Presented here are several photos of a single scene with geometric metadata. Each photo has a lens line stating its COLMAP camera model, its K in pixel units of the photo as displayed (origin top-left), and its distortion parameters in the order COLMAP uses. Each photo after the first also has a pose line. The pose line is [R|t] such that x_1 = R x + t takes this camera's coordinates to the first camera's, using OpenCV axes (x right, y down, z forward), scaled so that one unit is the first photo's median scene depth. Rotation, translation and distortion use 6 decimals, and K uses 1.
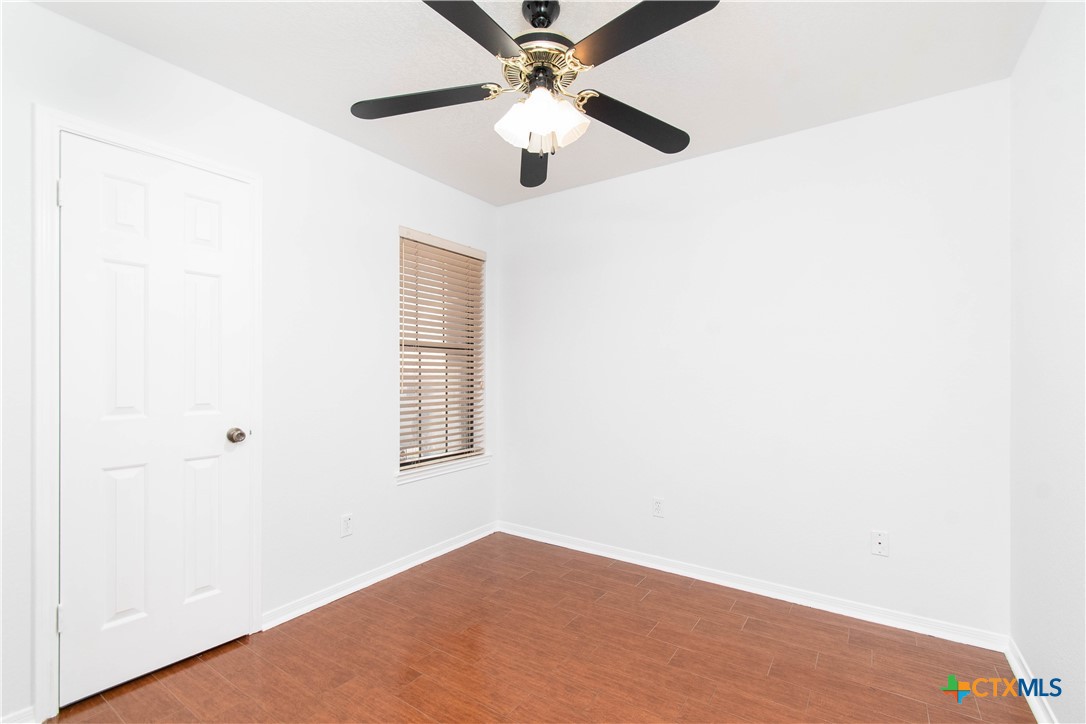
lens RADIAL K [[480.0, 0, 547.0], [0, 480.0, 371.1], [0, 0, 1]] dist [0.003483, -0.001388]
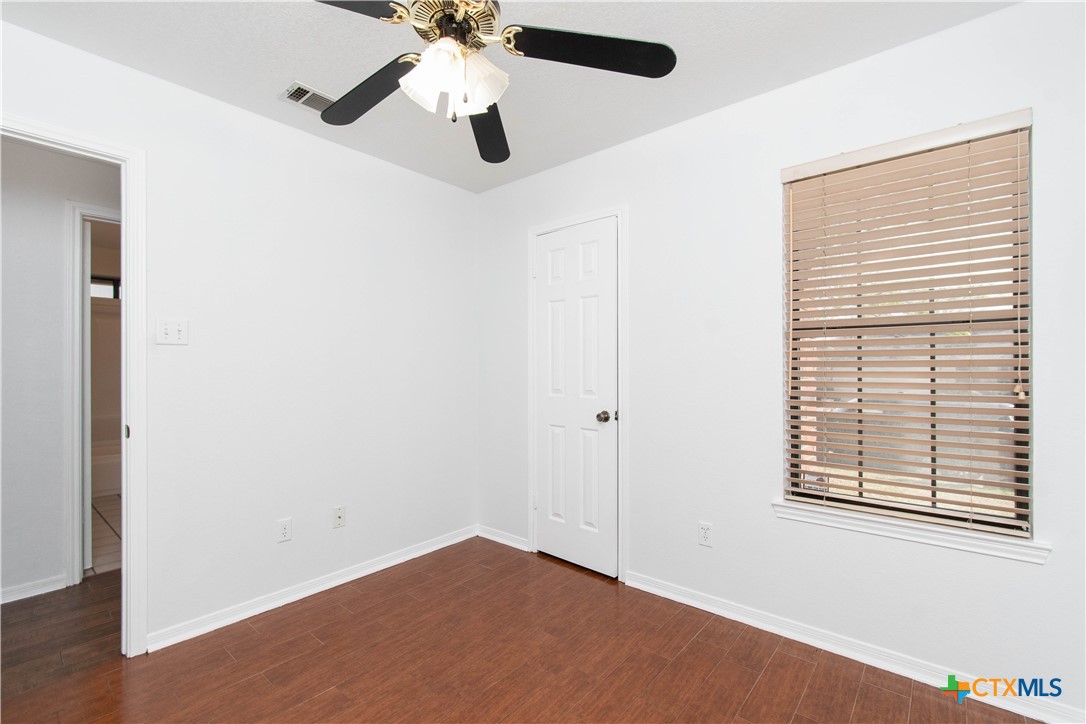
lens RADIAL K [[480.0, 0, 544.1], [0, 480.0, 366.1], [0, 0, 1]] dist [0.003483, -0.001388]
pose [[-0.107661, -0.006299, -0.994168, 0.684761], [0.004292, 0.999968, -0.006801, 0.006784], [0.994178, -0.004999, -0.107630, 1.028120]]
